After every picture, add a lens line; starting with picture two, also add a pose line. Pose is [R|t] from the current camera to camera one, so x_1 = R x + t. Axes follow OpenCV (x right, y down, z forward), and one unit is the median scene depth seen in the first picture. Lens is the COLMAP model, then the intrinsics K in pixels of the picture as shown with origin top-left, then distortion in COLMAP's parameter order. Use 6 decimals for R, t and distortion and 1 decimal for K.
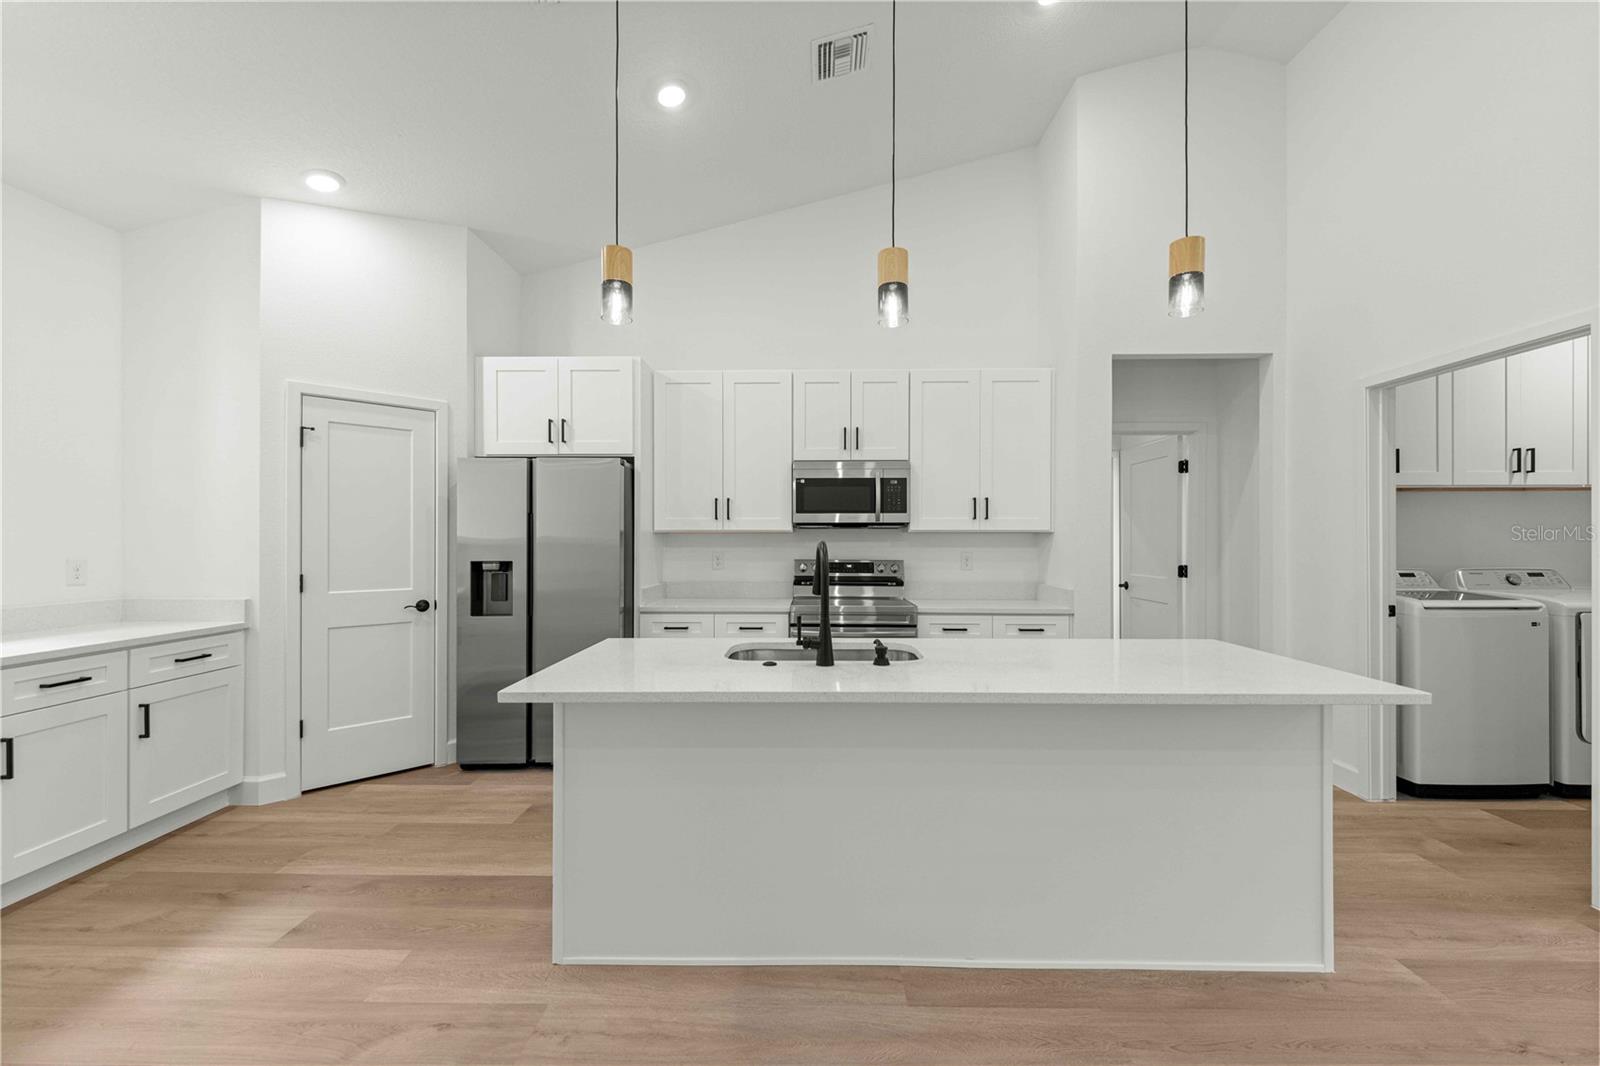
lens RADIAL K [[645.0, 0, 802.4], [0, 645.0, 539.9], [0, 0, 1]] dist [0.001677, -0.000189]
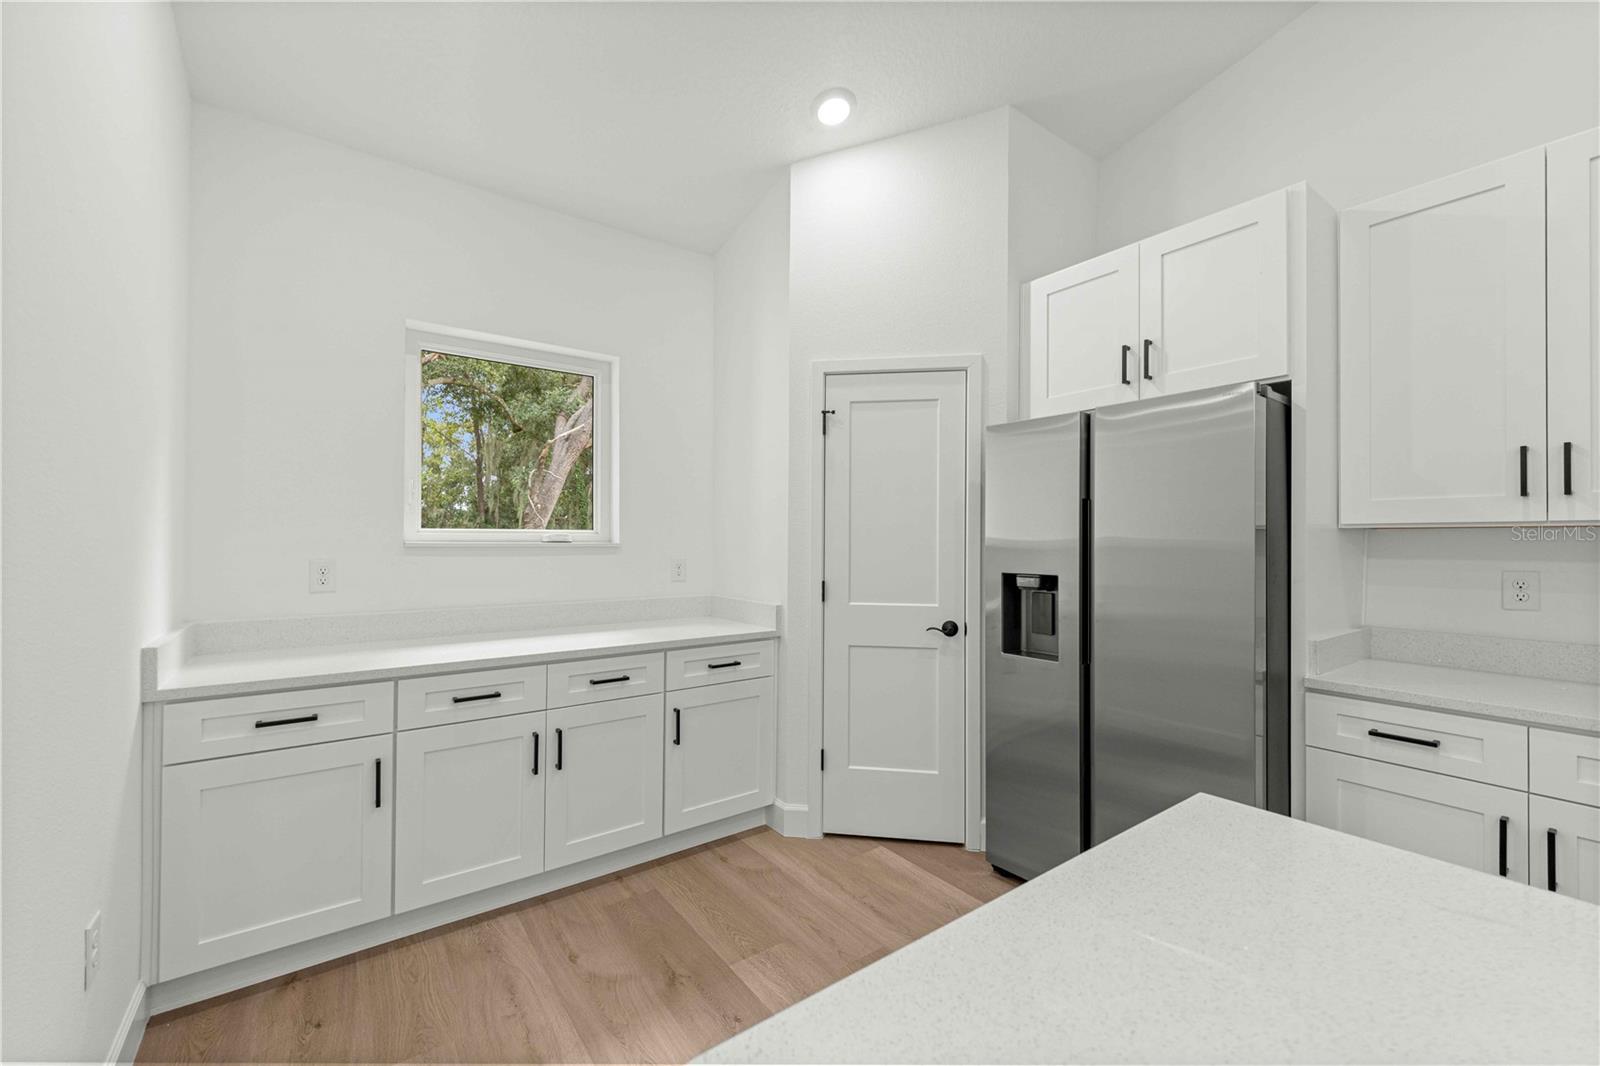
lens RADIAL K [[642.2, 0, 802.9], [0, 642.2, 535.9], [0, 0, 1]] dist [0.026752, -0.020256]
pose [[0.611344, -0.003787, -0.791356, -0.097248], [-0.004571, 0.999955, -0.008317, 0.000134], [0.791351, 0.008702, 0.611300, 0.404729]]
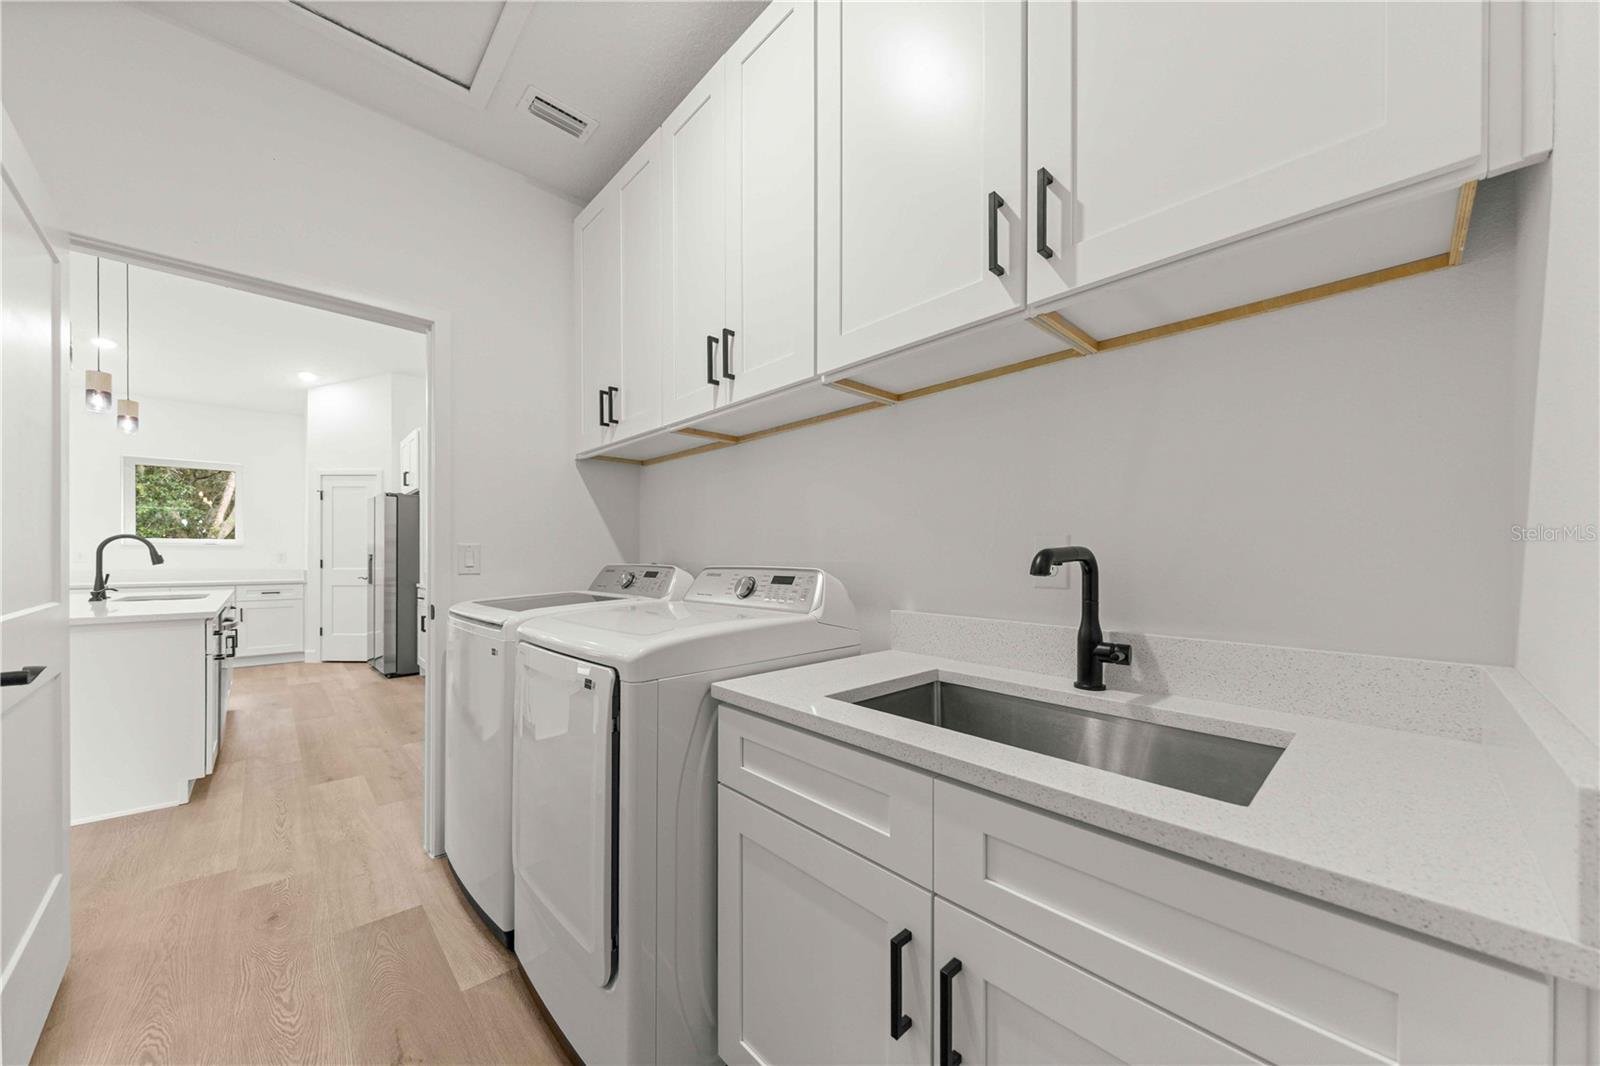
lens RADIAL K [[561.5, 0, 800.4], [0, 561.5, 558.2], [0, 0, 1]] dist [0.000418, 0.000036]
pose [[0.702957, 0.002932, -0.711227, 1.507363], [-0.000394, 0.999993, 0.003733, 0.037005], [0.711233, -0.002345, 0.702953, 0.740124]]
